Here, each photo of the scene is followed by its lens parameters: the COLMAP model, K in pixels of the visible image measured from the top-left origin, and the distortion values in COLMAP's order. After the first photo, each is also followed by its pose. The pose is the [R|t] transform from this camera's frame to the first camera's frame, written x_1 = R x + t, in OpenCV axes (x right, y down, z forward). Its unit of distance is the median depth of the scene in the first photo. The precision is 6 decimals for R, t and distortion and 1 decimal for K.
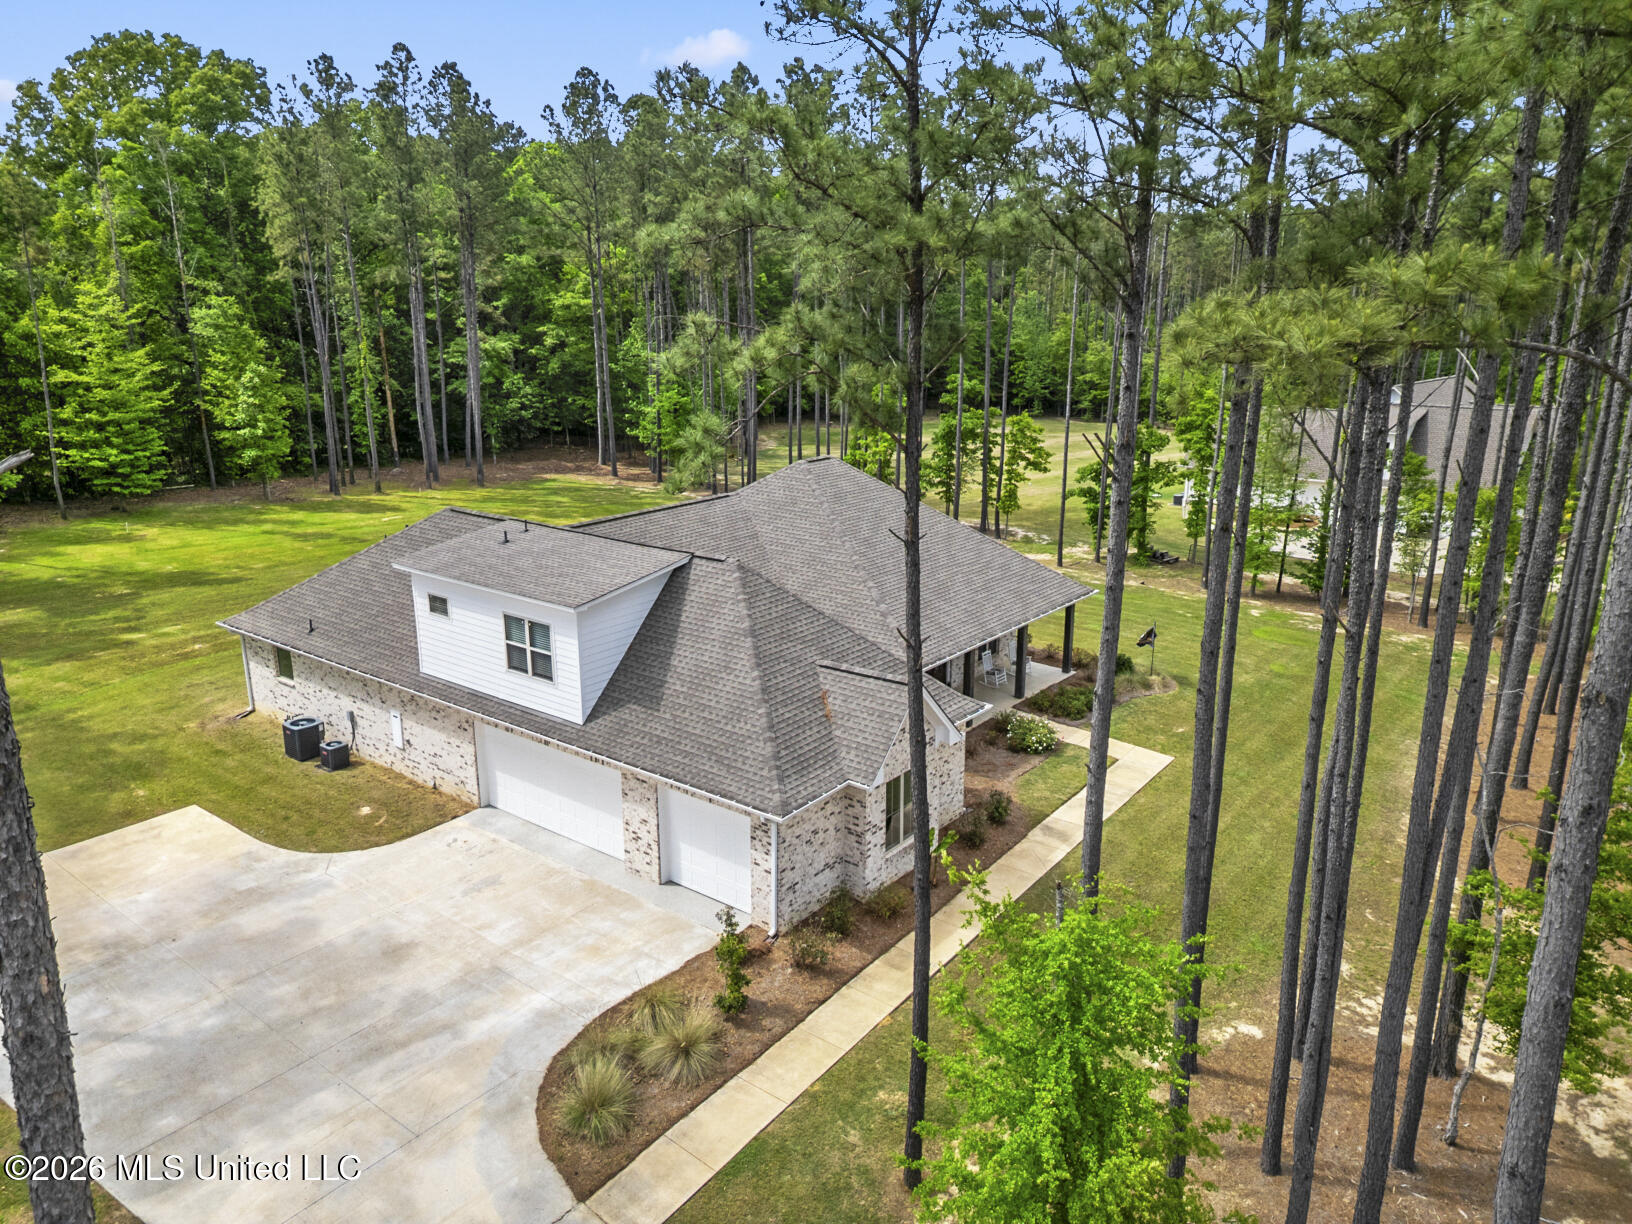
lens RADIAL K [[1118.7, 0, 810.6], [0, 1118.7, 575.7], [0, 0, 1]] dist [0.077972, -0.058256]
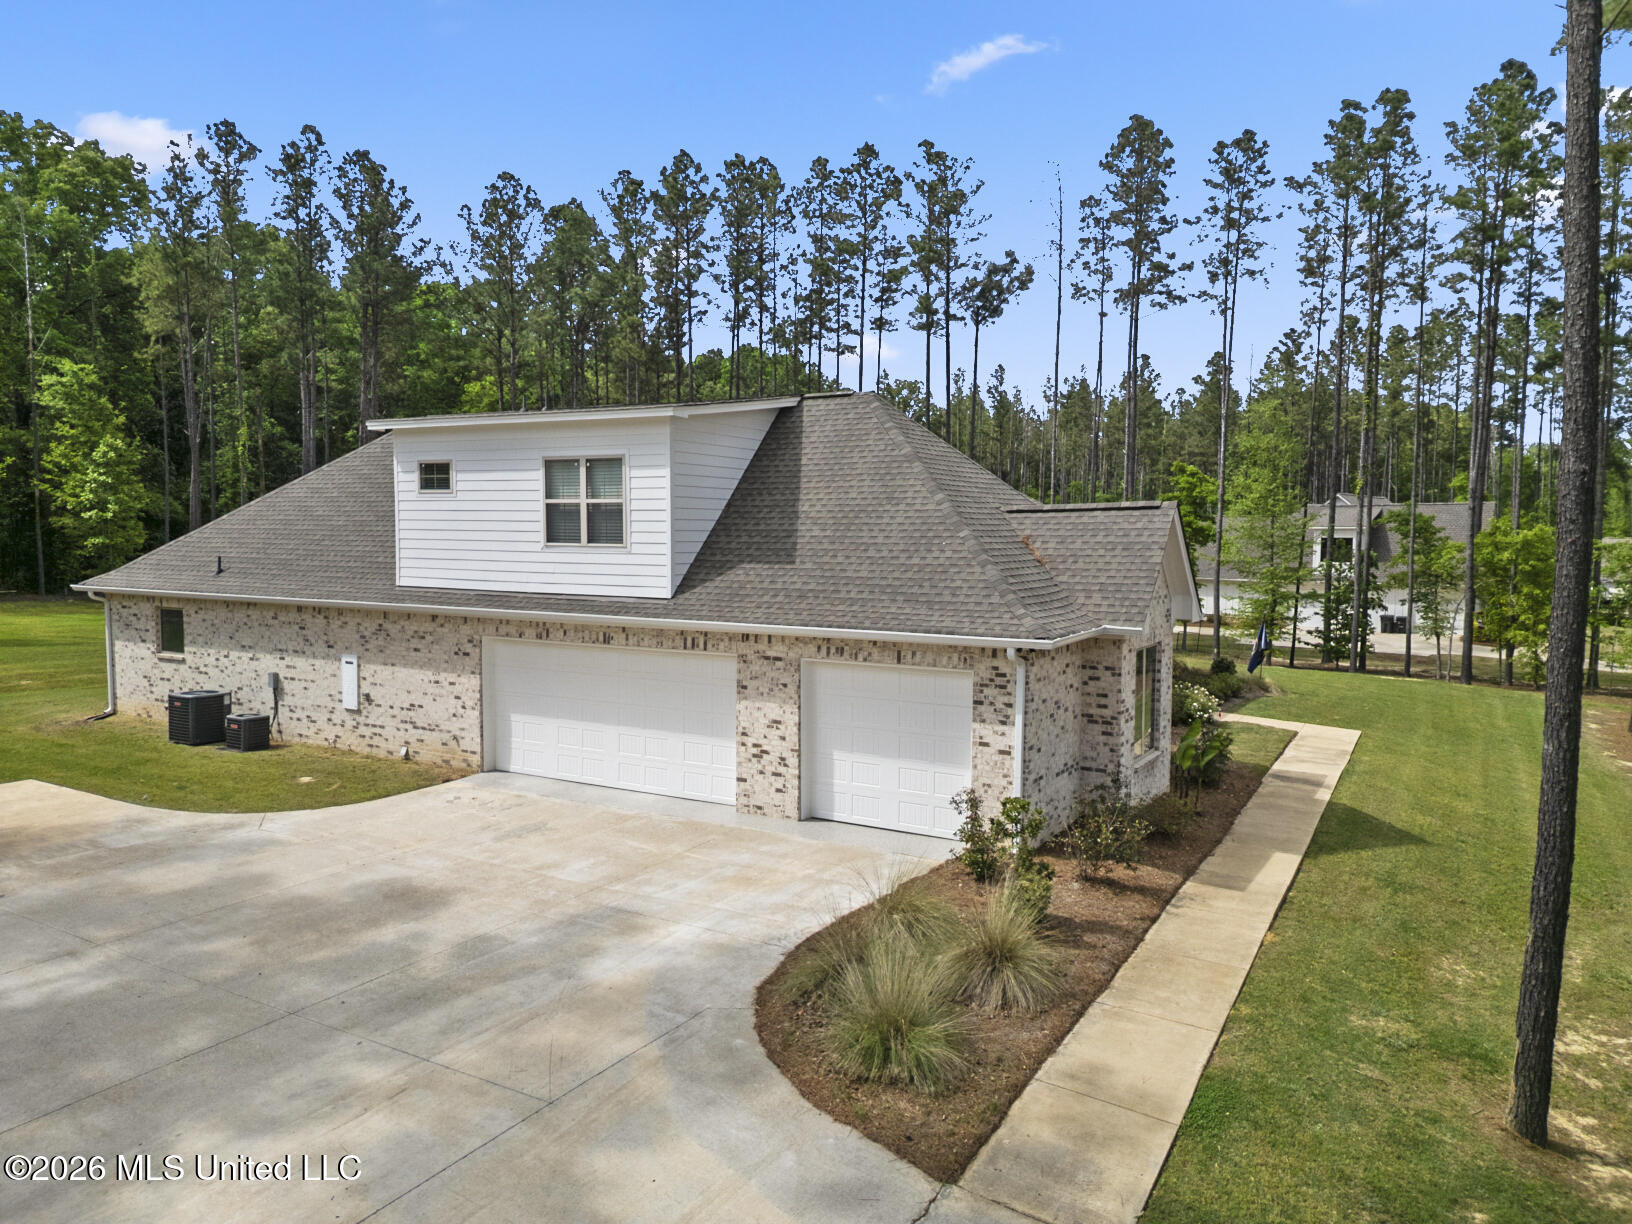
lens RADIAL K [[1118.7, 0, 810.6], [0, 1118.7, 575.7], [0, 0, 1]] dist [0.077972, -0.058256]
pose [[0.992043, 0.001918, 0.125882, -0.181414], [0.022562, 0.980988, -0.192751, 0.224532], [-0.123859, 0.194057, 0.973140, 0.286860]]
